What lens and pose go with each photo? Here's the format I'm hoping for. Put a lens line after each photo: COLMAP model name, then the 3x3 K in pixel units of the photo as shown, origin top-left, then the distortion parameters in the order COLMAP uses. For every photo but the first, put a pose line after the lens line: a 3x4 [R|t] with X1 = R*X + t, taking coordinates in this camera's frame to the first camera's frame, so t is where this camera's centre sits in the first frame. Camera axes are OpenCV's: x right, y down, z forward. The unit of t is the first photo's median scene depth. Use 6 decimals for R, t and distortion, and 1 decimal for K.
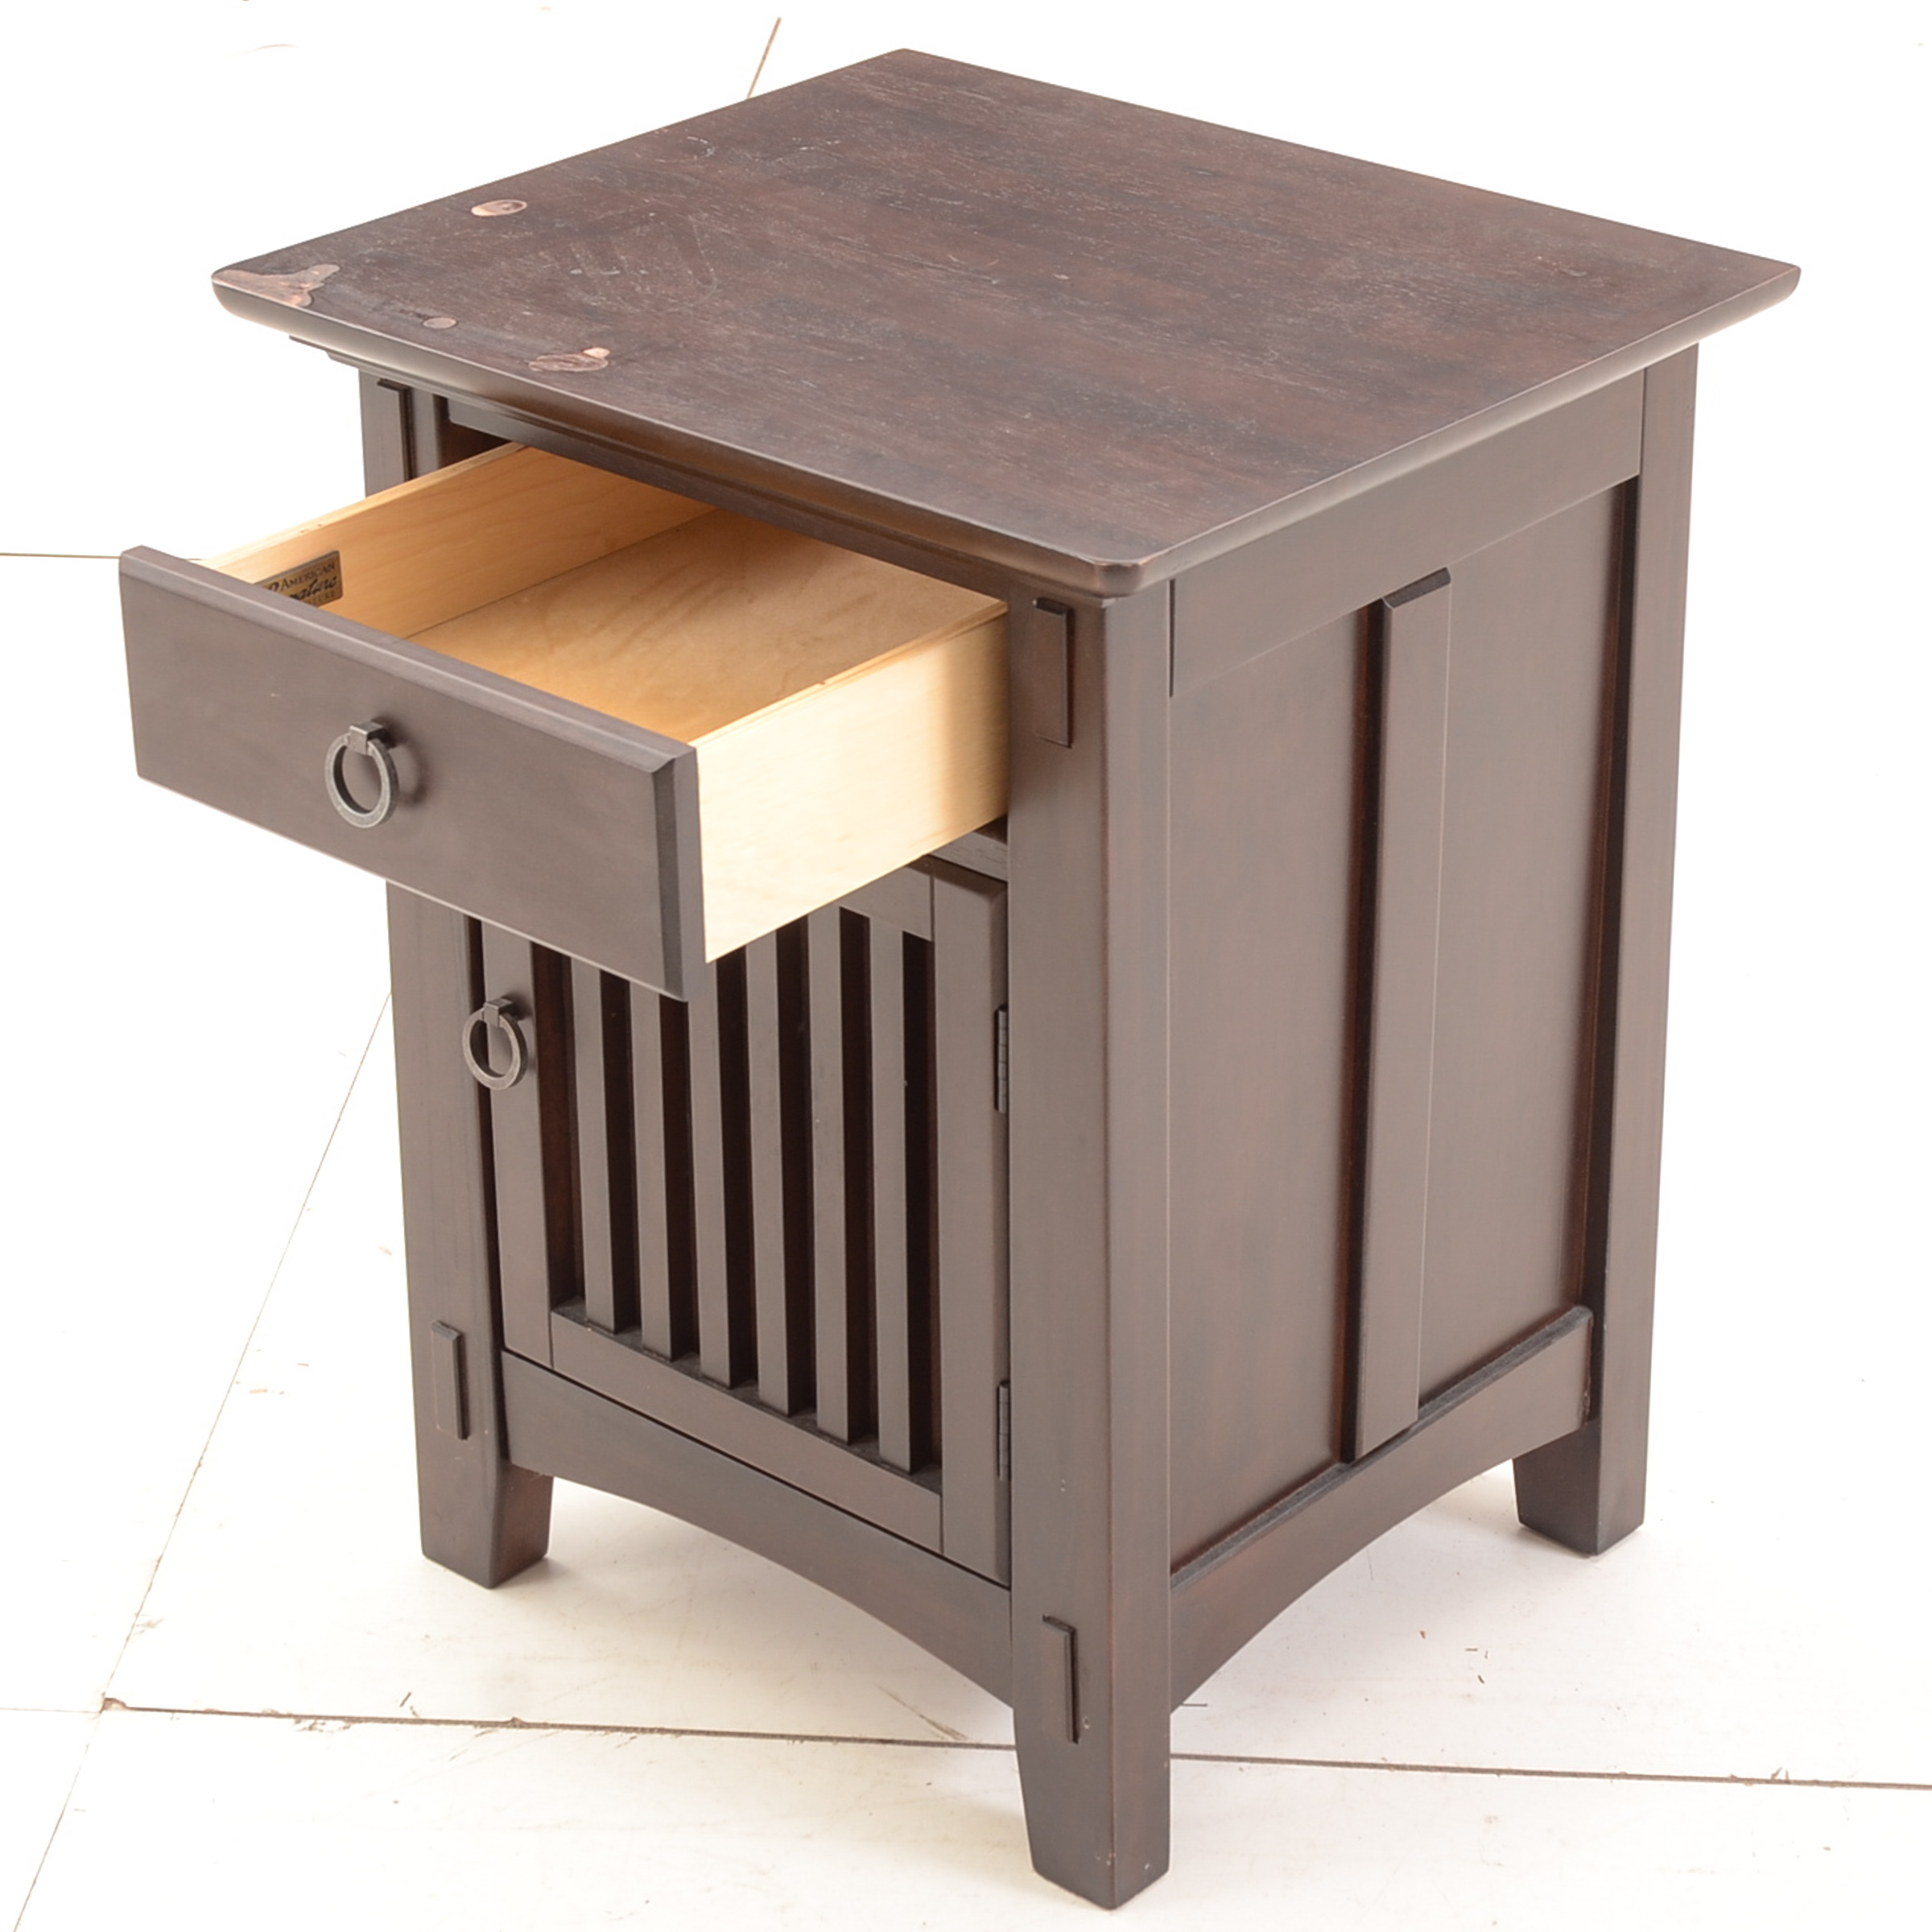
lens RADIAL K [[4952.8, 0, 966.0], [0, 4952.8, 1047.9], [0, 0, 1]] dist [-0.066236, 0.116789]
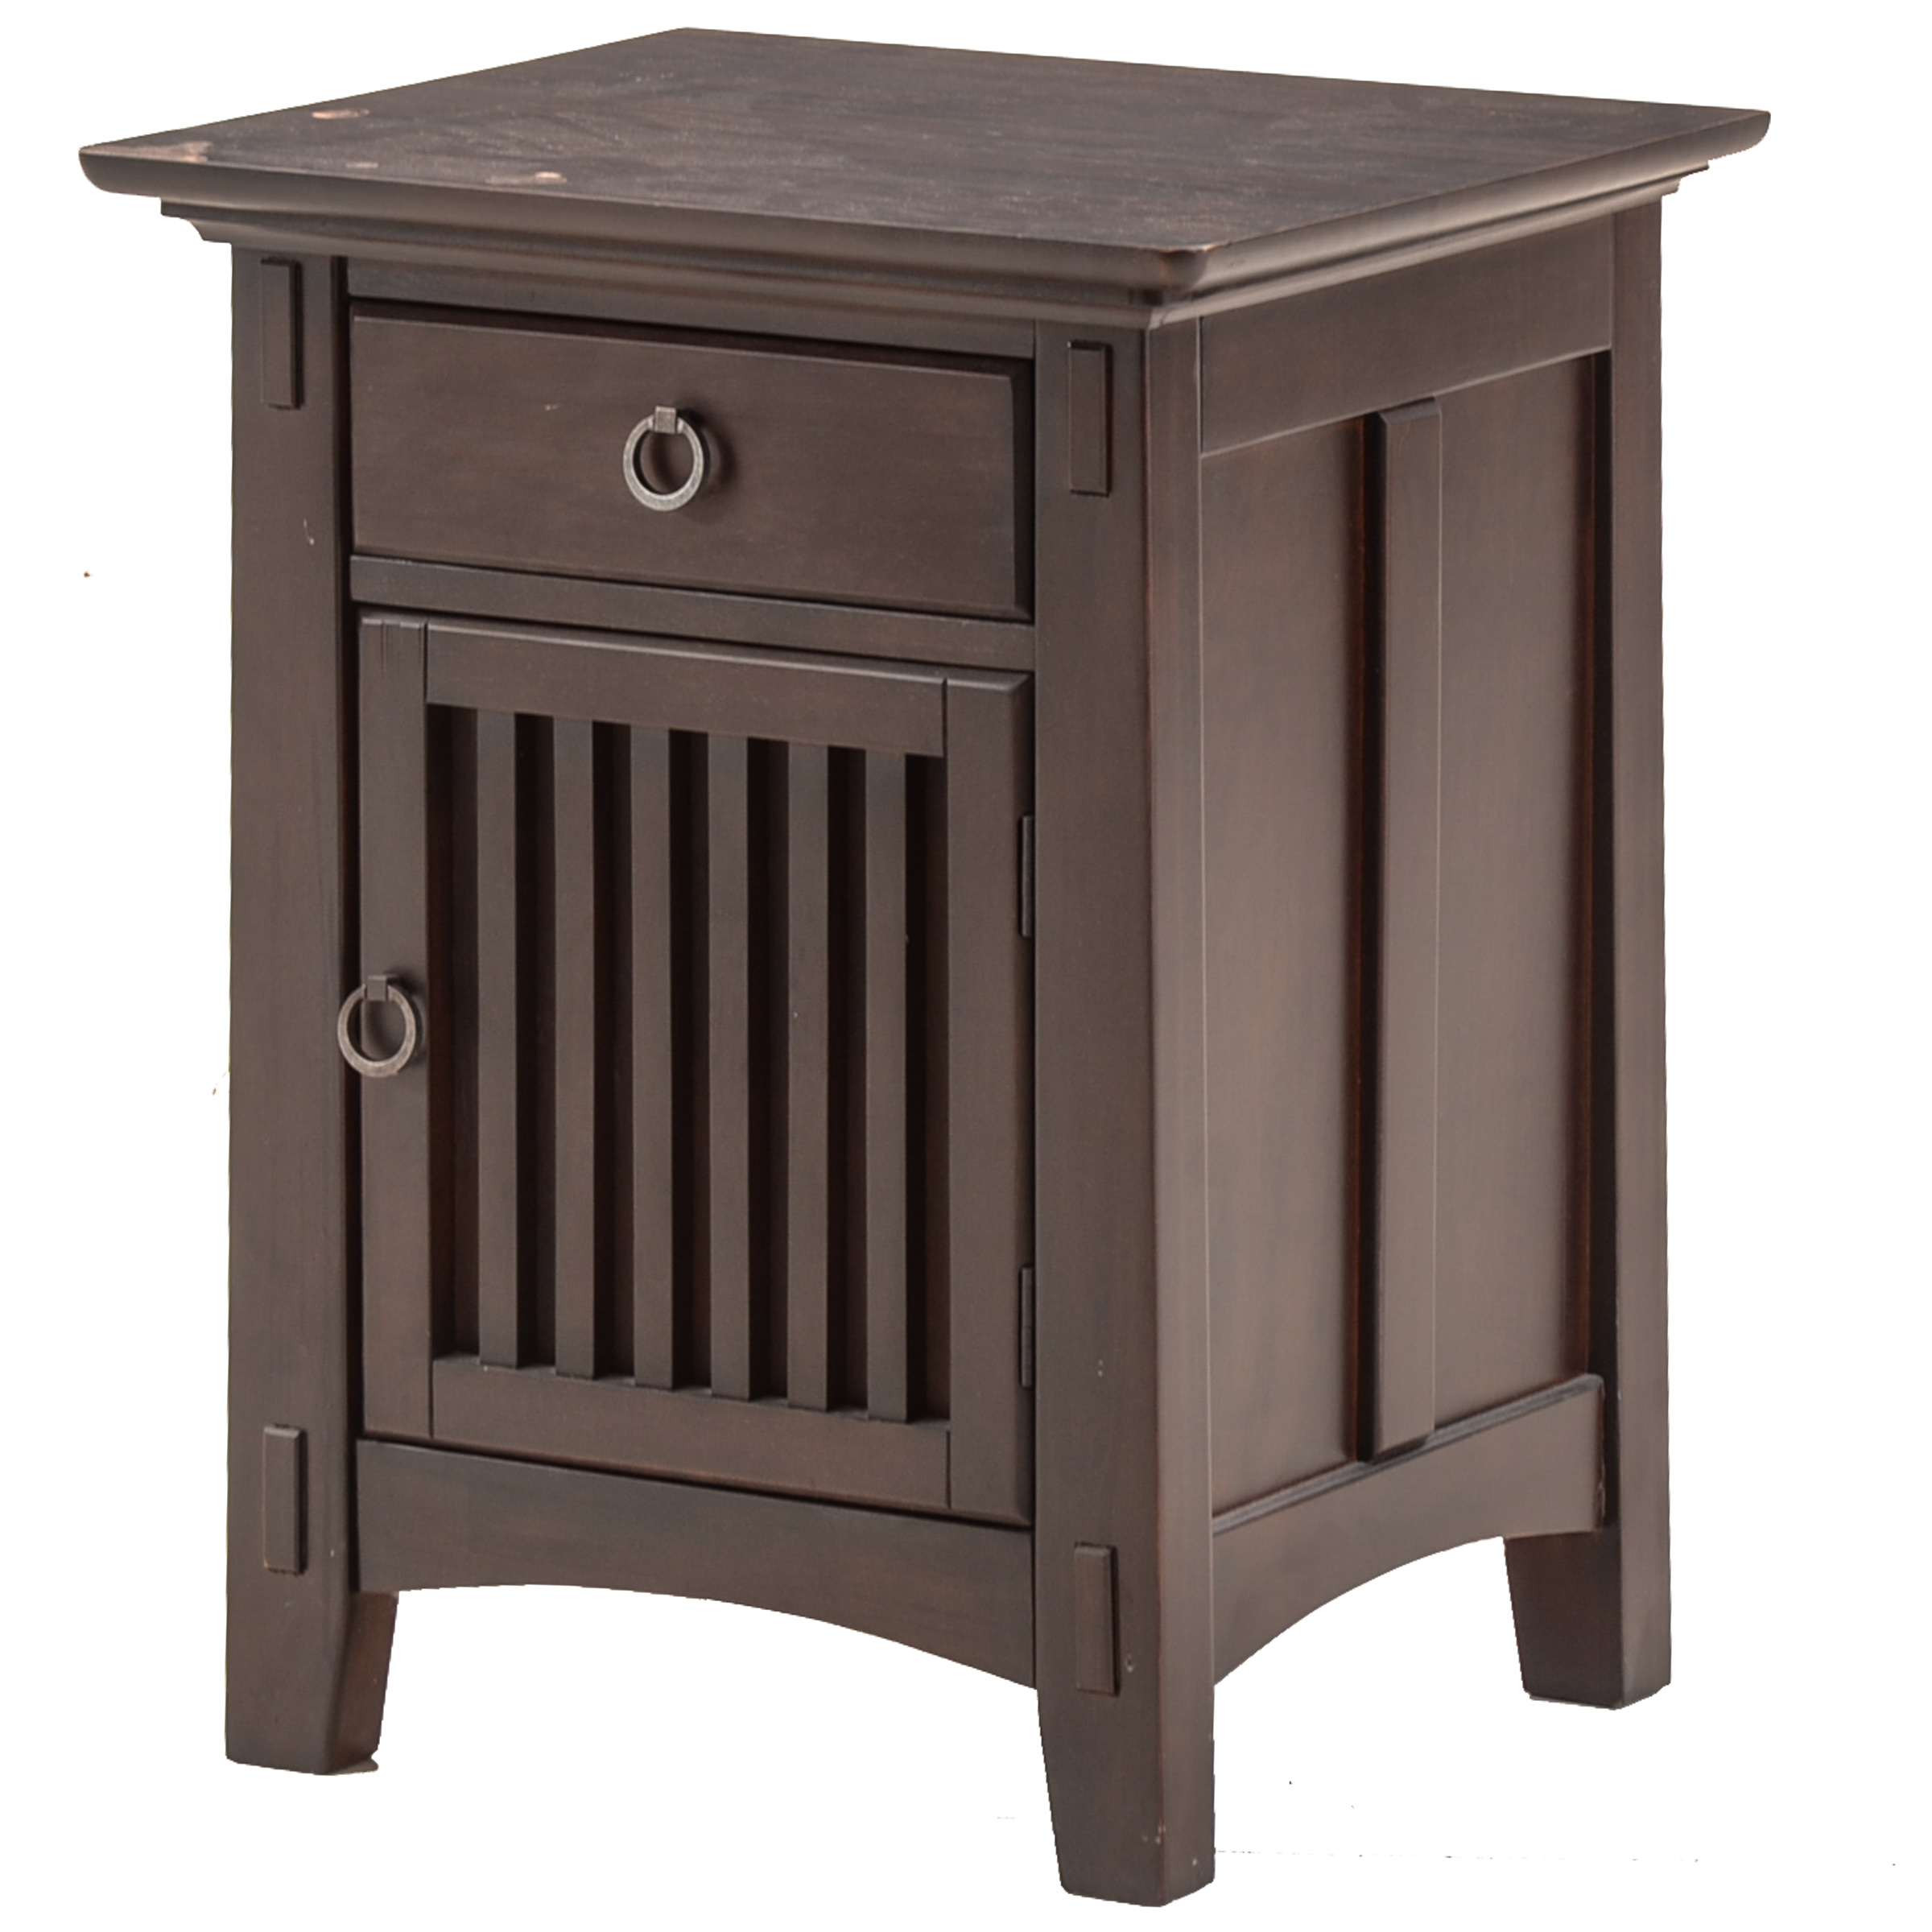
lens RADIAL K [[13791.4, 0, 966.0], [0, 13791.4, 966.0], [0, 0, 1]] dist [0.641842, -42.448169]
pose [[0.985505, -0.027113, 0.167466, -0.418489], [0.072761, 0.959296, -0.272869, 0.692154], [-0.153251, 0.281099, 0.947363, -1.396720]]
